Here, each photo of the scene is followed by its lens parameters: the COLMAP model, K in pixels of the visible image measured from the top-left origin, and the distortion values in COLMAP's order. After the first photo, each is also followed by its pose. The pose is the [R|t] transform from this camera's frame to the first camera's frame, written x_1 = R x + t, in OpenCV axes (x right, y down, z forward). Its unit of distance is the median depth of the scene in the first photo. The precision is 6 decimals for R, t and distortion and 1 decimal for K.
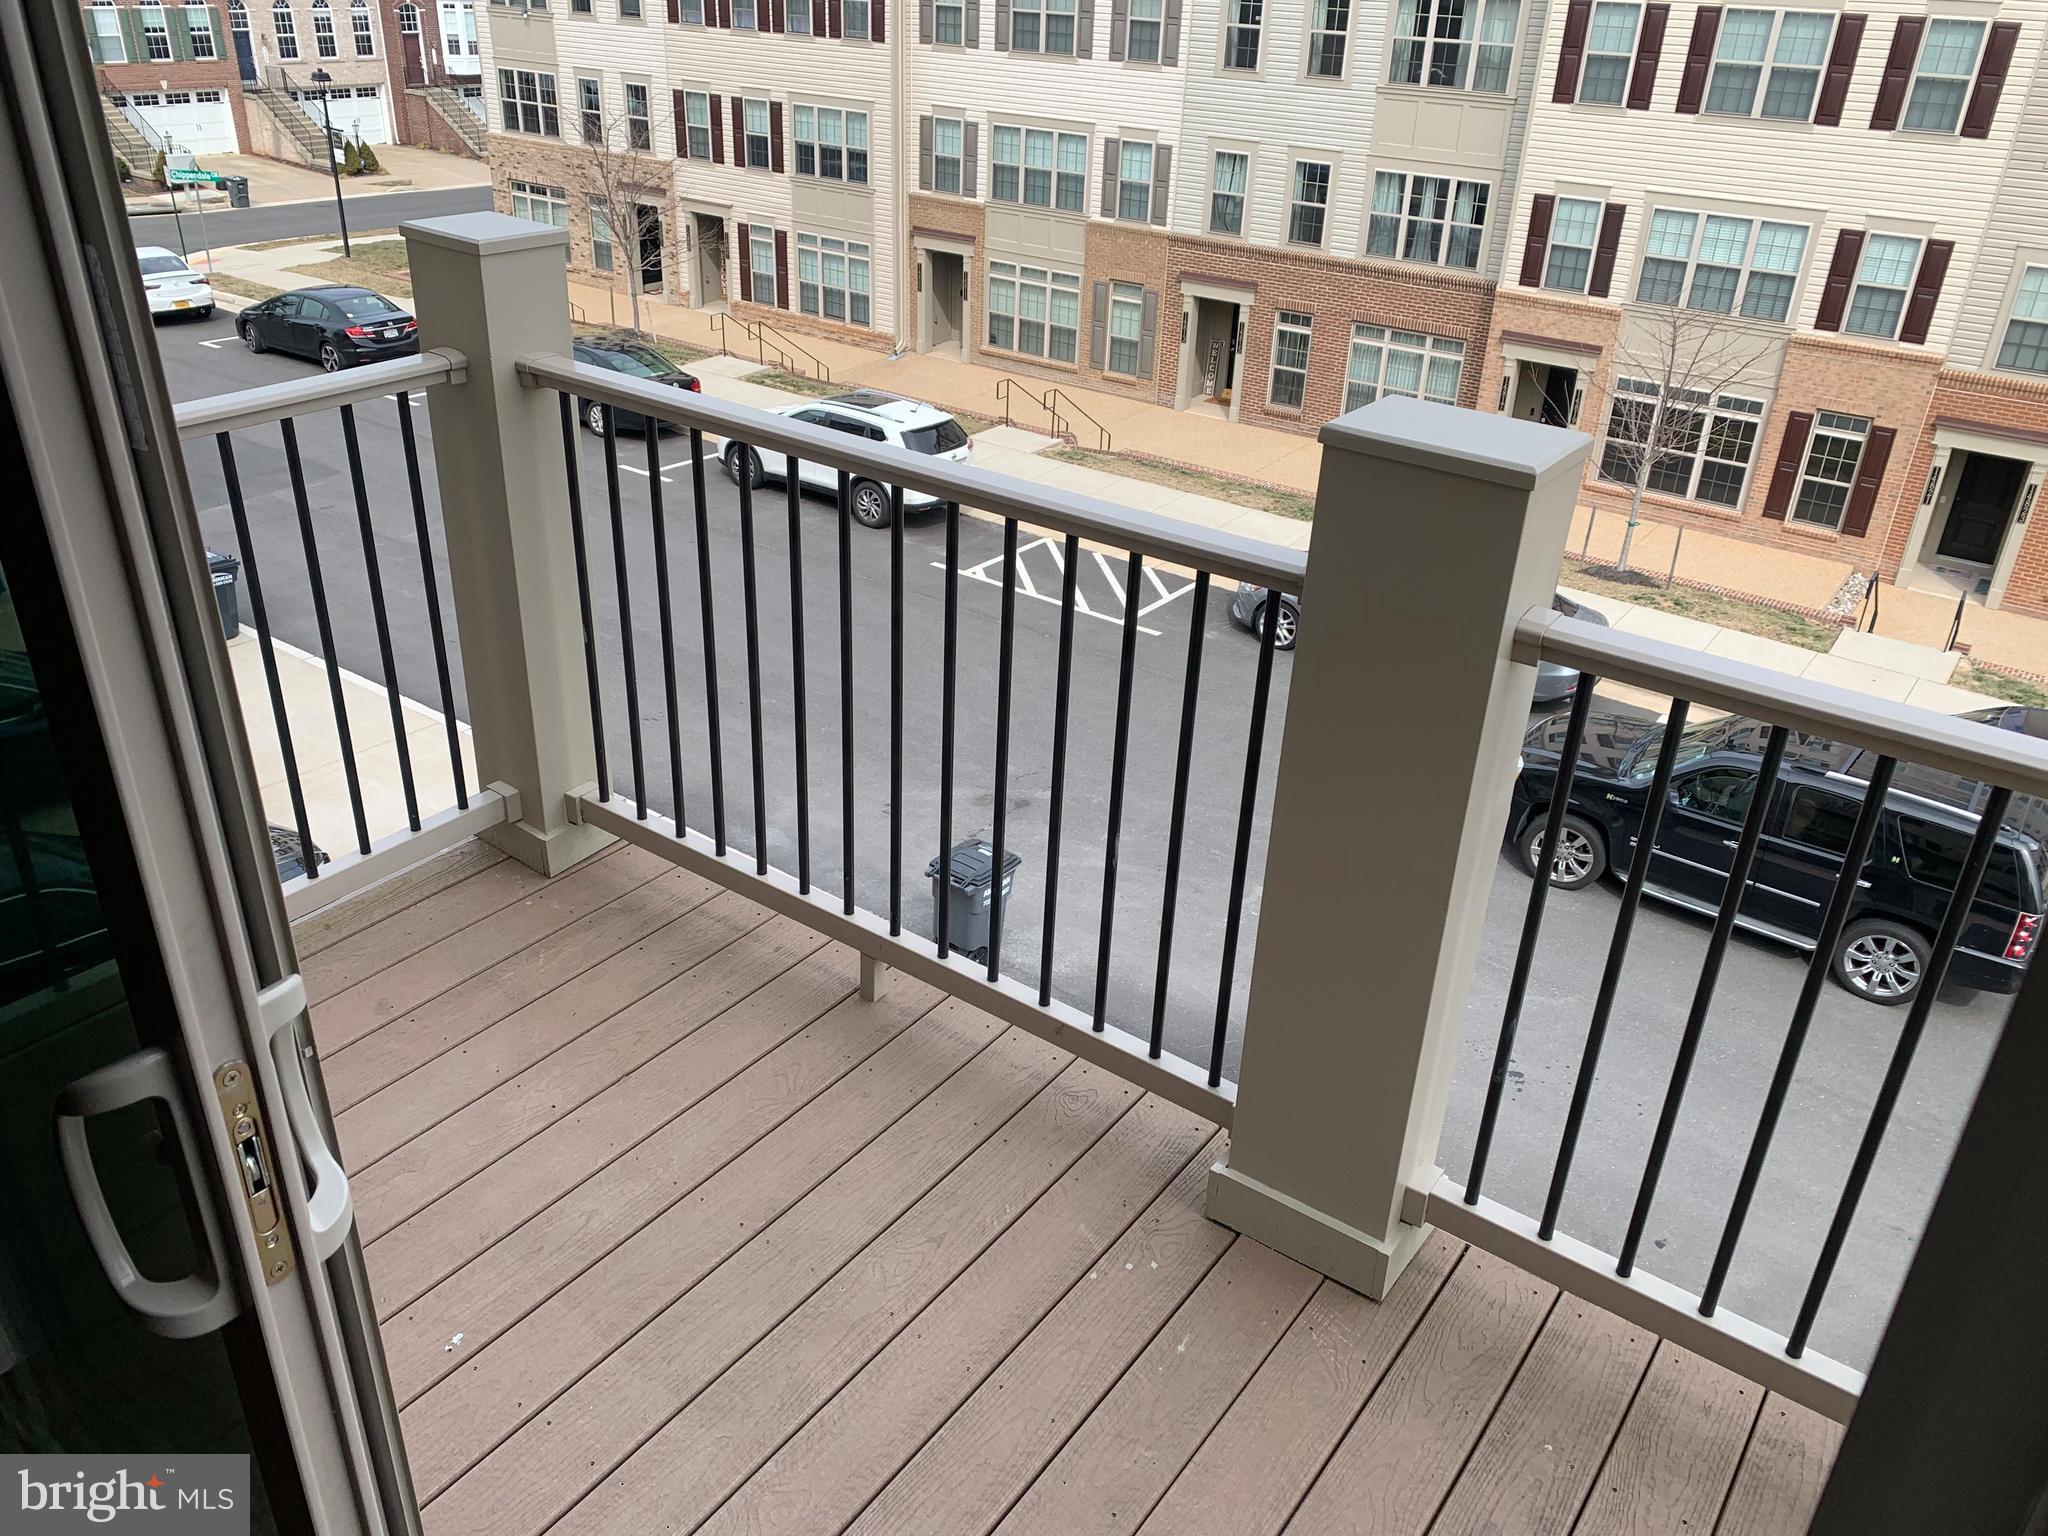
lens RADIAL K [[1514.1, 0, 1007.9], [0, 1514.1, 760.8], [0, 0, 1]] dist [0.001241, -0.005697]
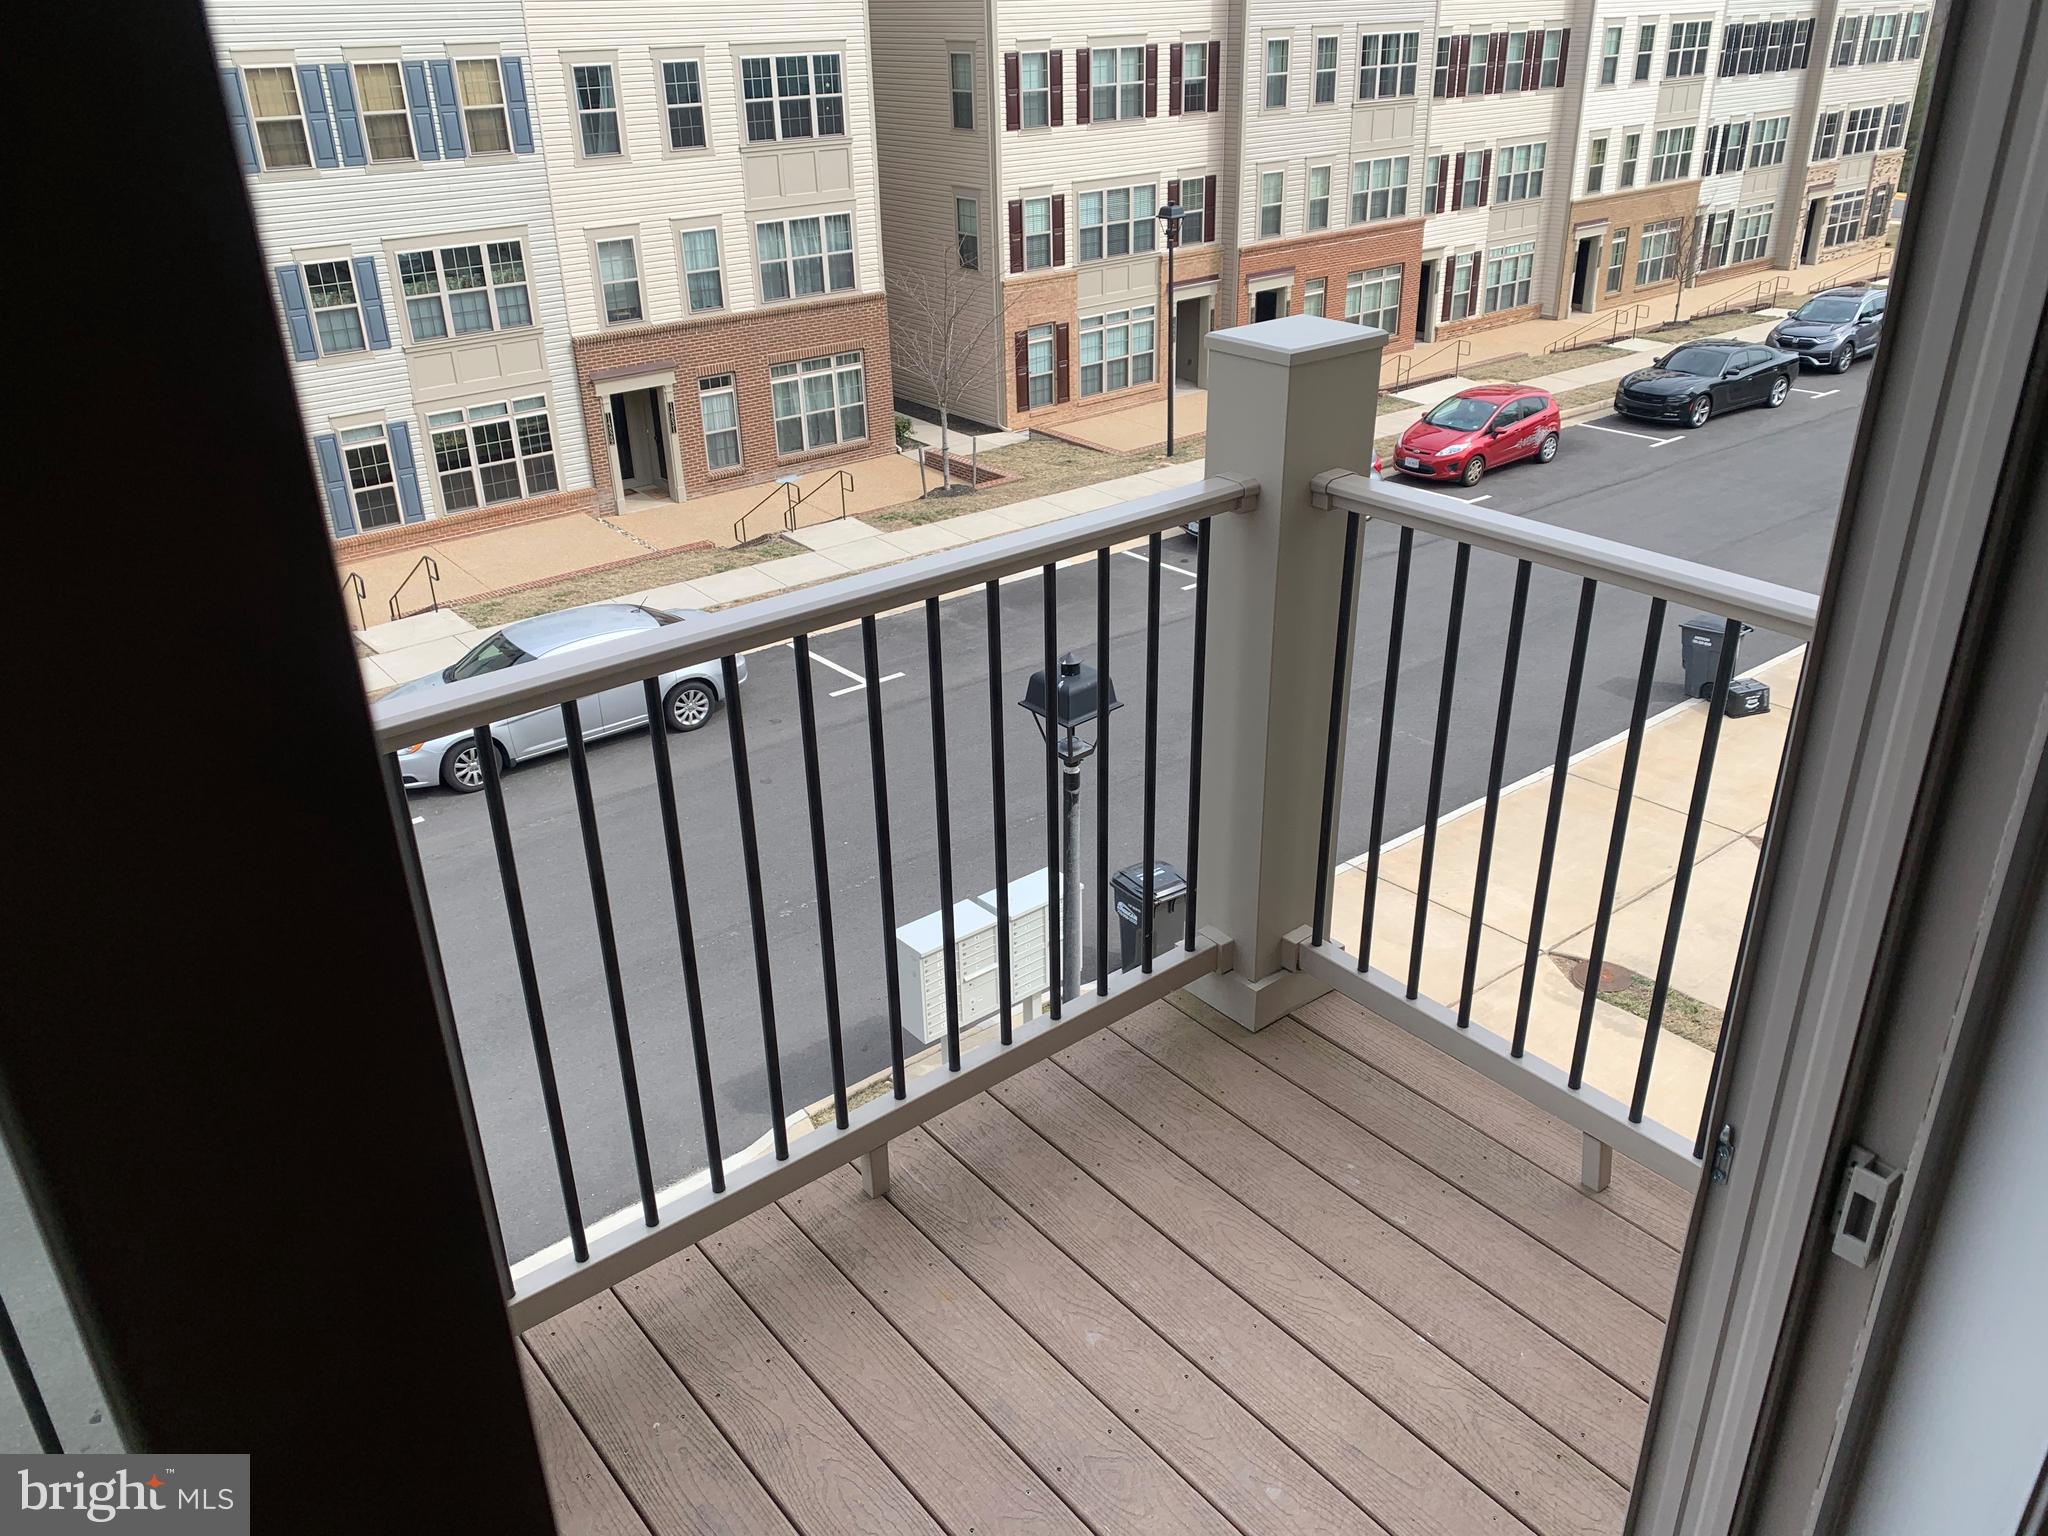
lens RADIAL K [[1571.2, 0, 1024.0], [0, 1571.2, 768.0], [0, 0, 1]] dist [-0.004823, -0.001093]
pose [[0.240133, -0.453815, 0.858131, -0.871989], [0.486811, 0.821101, 0.298006, -0.330206], [-0.839852, 0.346187, 0.418096, 0.542423]]
